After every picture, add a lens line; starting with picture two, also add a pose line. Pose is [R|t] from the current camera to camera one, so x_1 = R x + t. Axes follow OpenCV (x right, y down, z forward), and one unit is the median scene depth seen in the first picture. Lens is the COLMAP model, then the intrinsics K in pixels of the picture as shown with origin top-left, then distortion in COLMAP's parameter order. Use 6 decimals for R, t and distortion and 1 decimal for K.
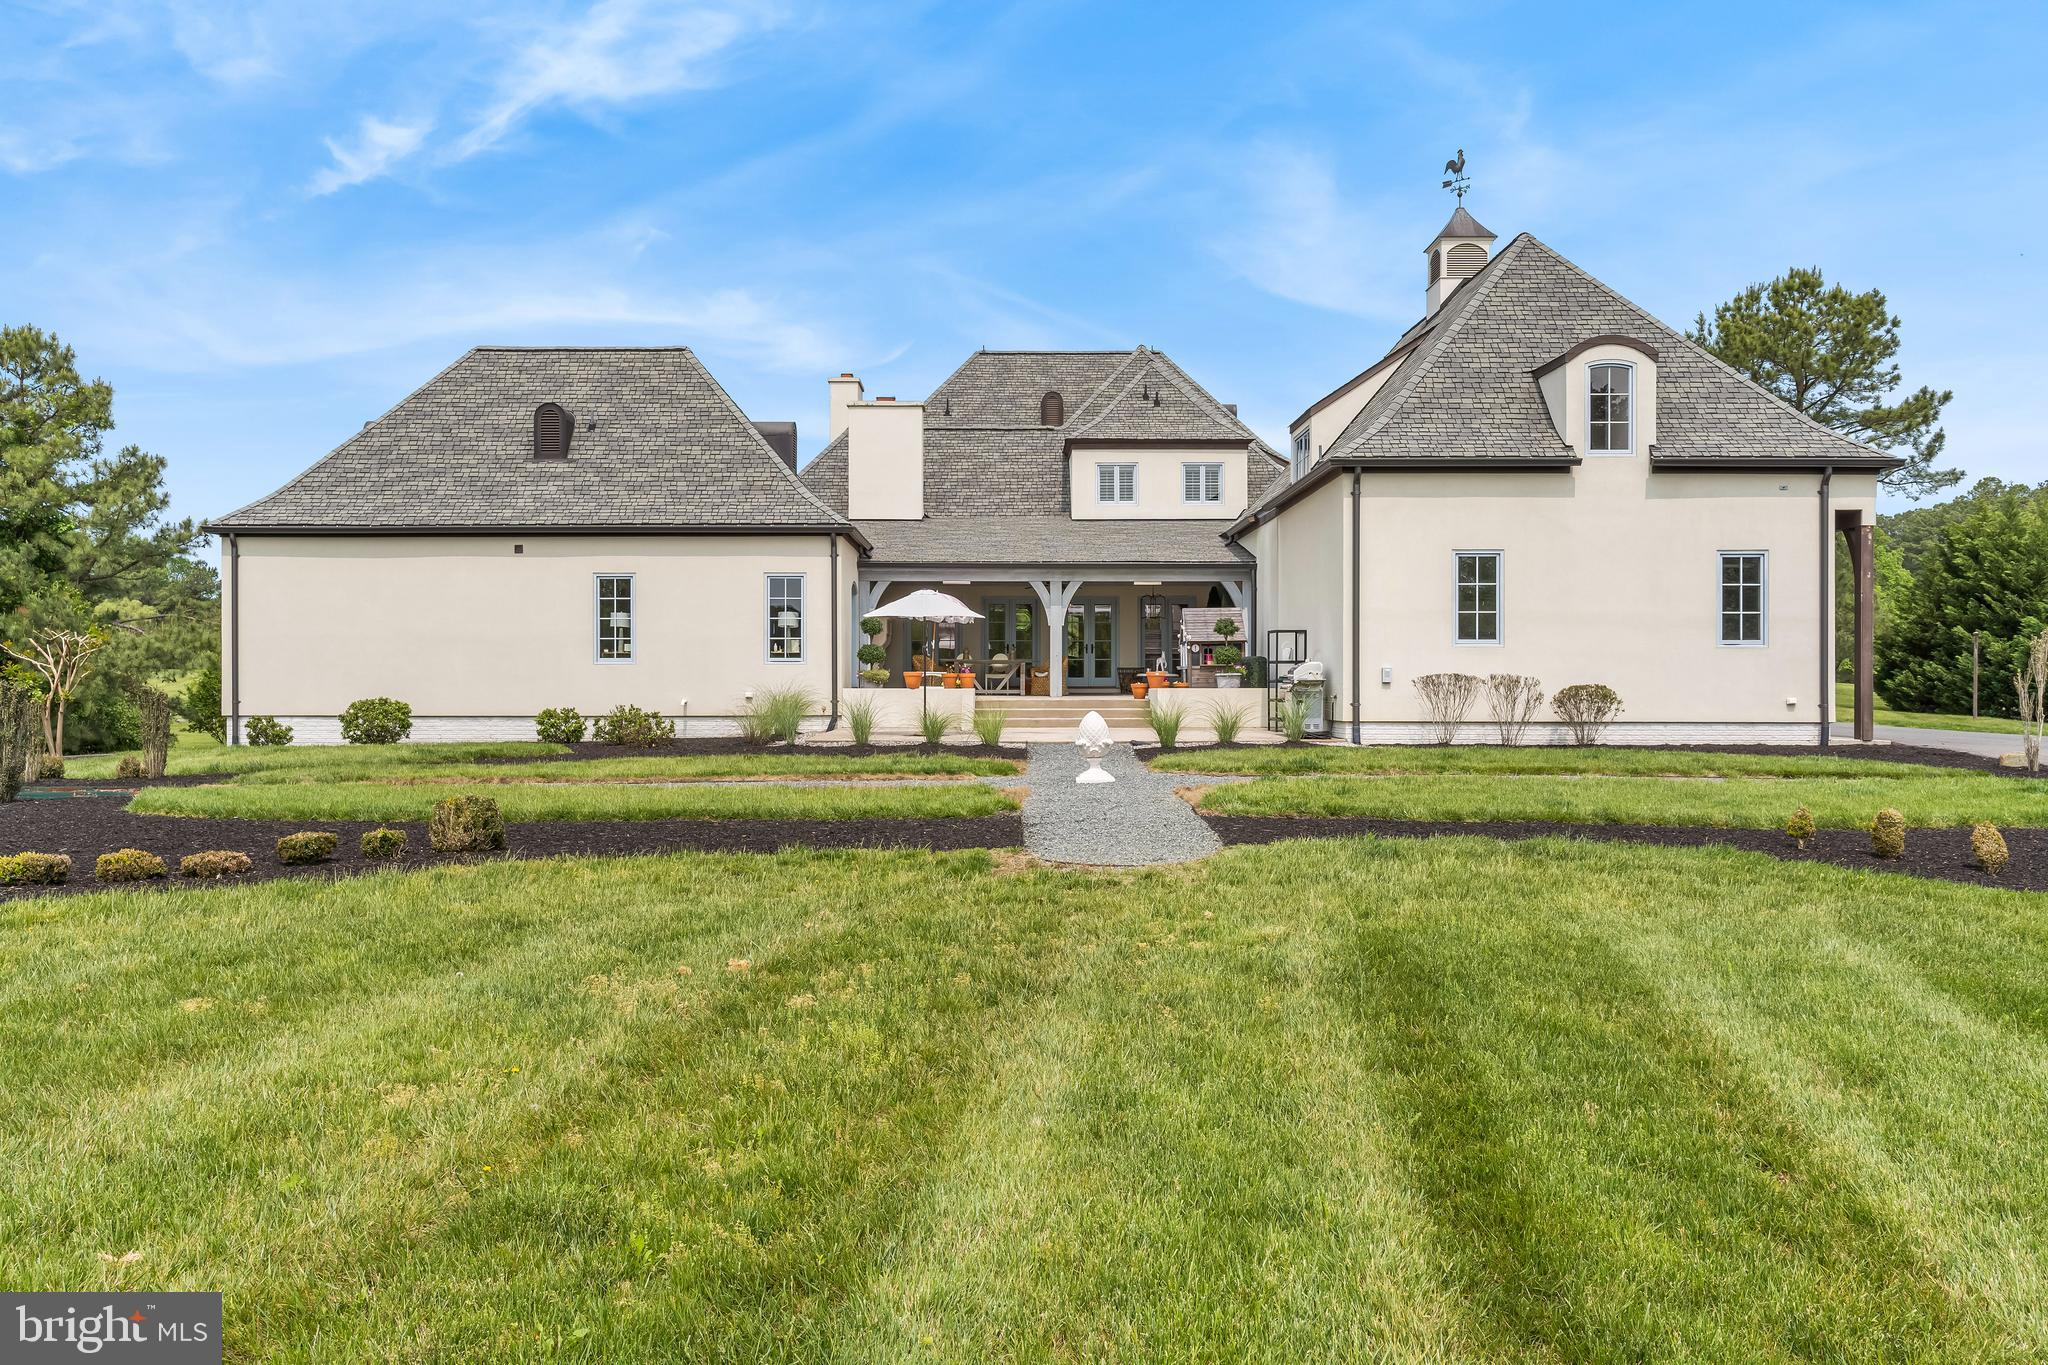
lens RADIAL K [[1597.7, 0, 1026.4], [0, 1597.7, 682.8], [0, 0, 1]] dist [0.008557, -0.006865]
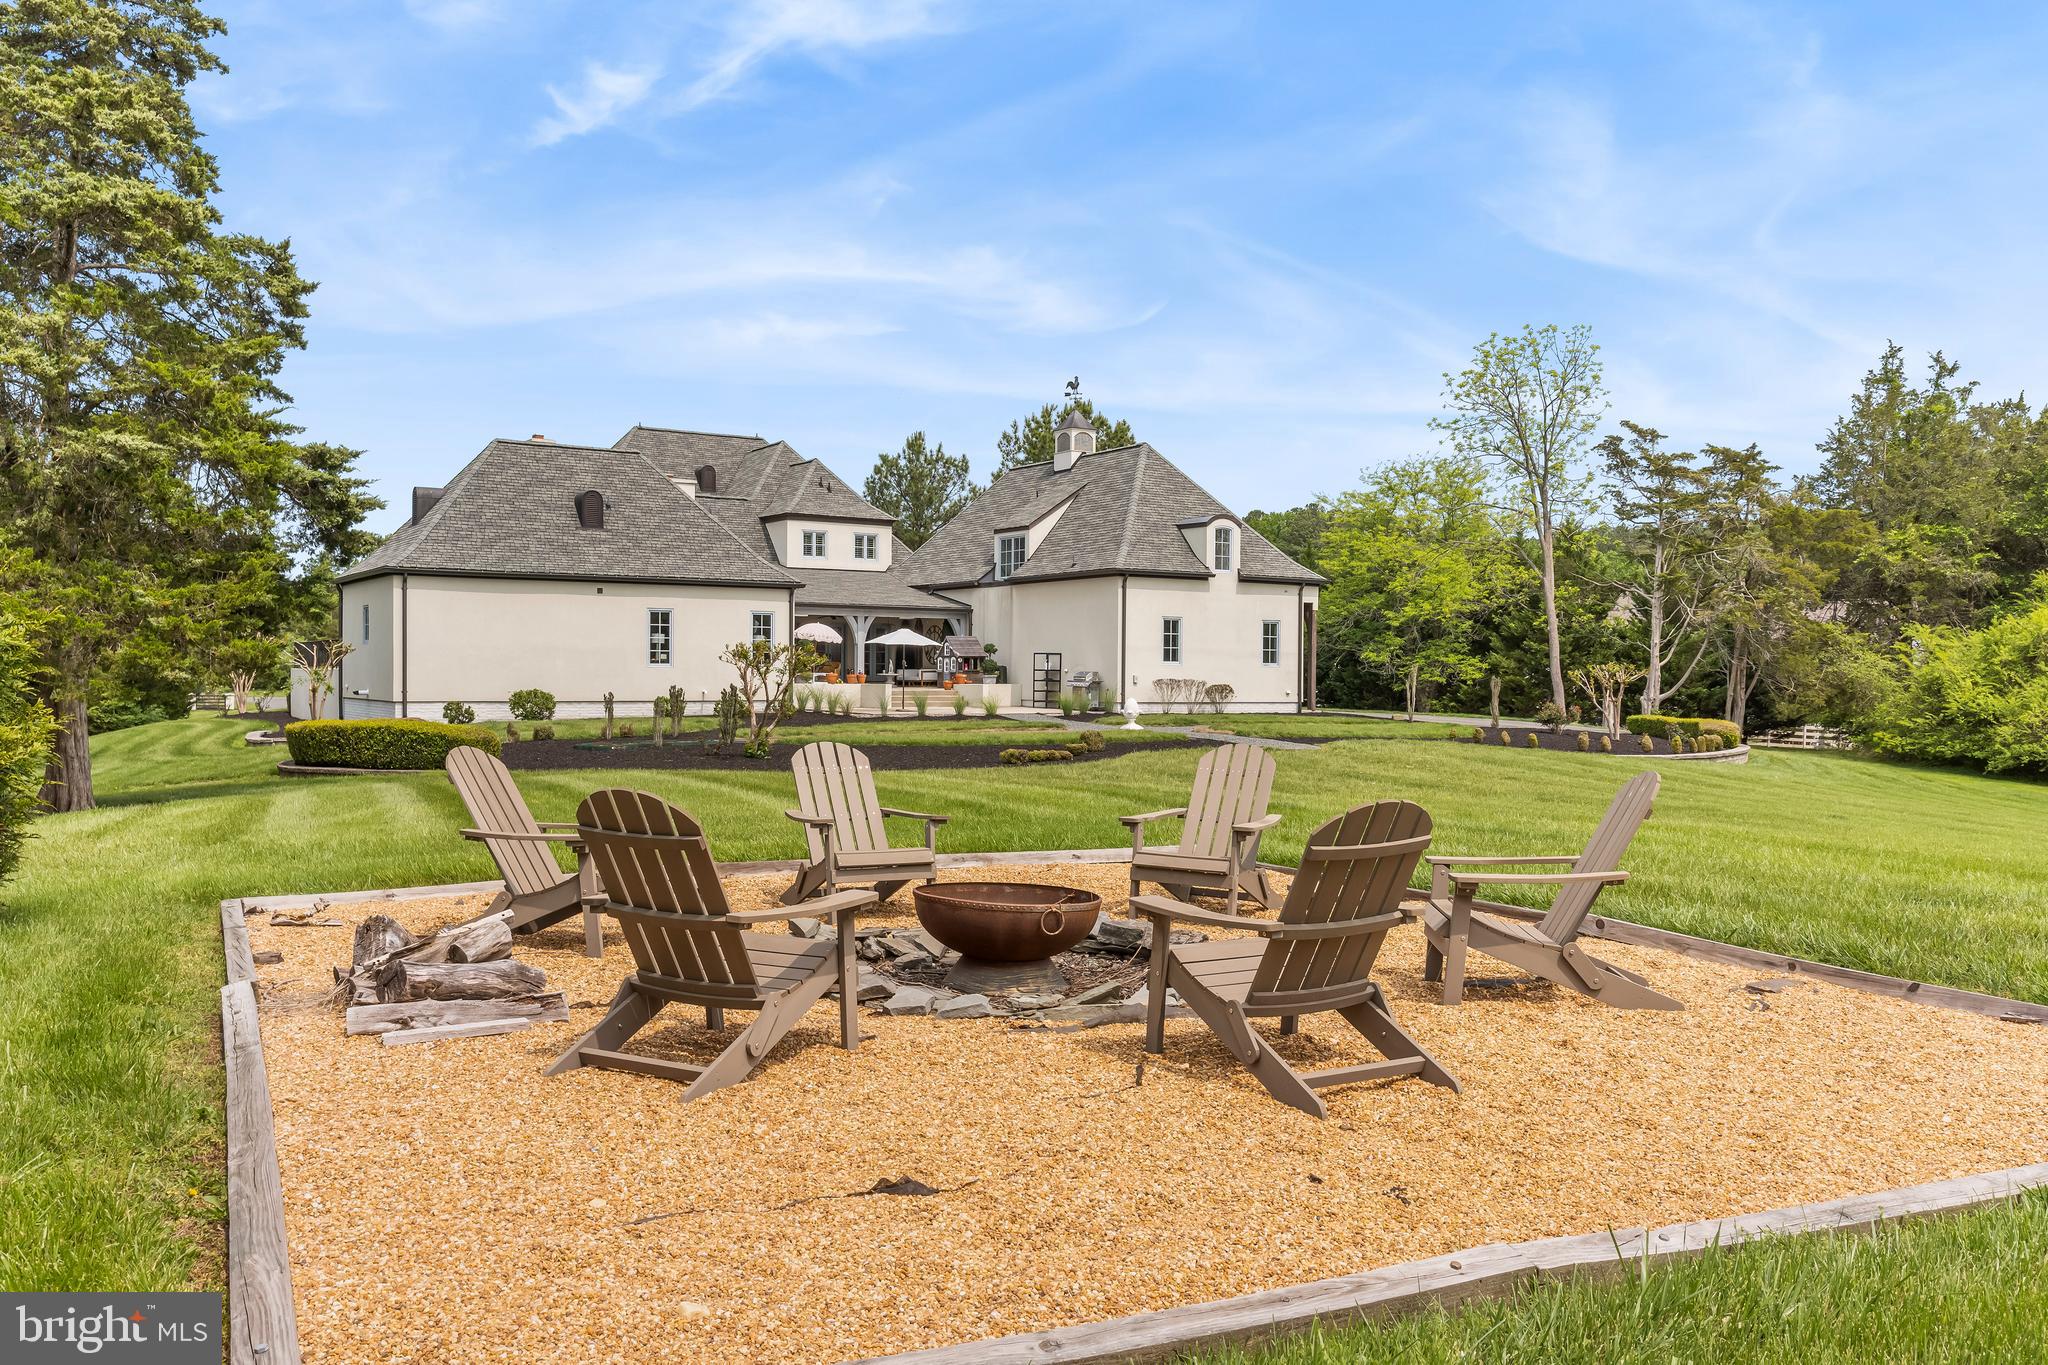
lens RADIAL K [[1597.7, 0, 1021.9], [0, 1597.7, 683.8], [0, 0, 1]] dist [0.008557, -0.006865]
pose [[0.840942, 0.003095, 0.541116, -0.800194], [-0.008404, 0.999938, 0.007341, -0.009973], [-0.541059, -0.010721, 0.840916, -0.489524]]
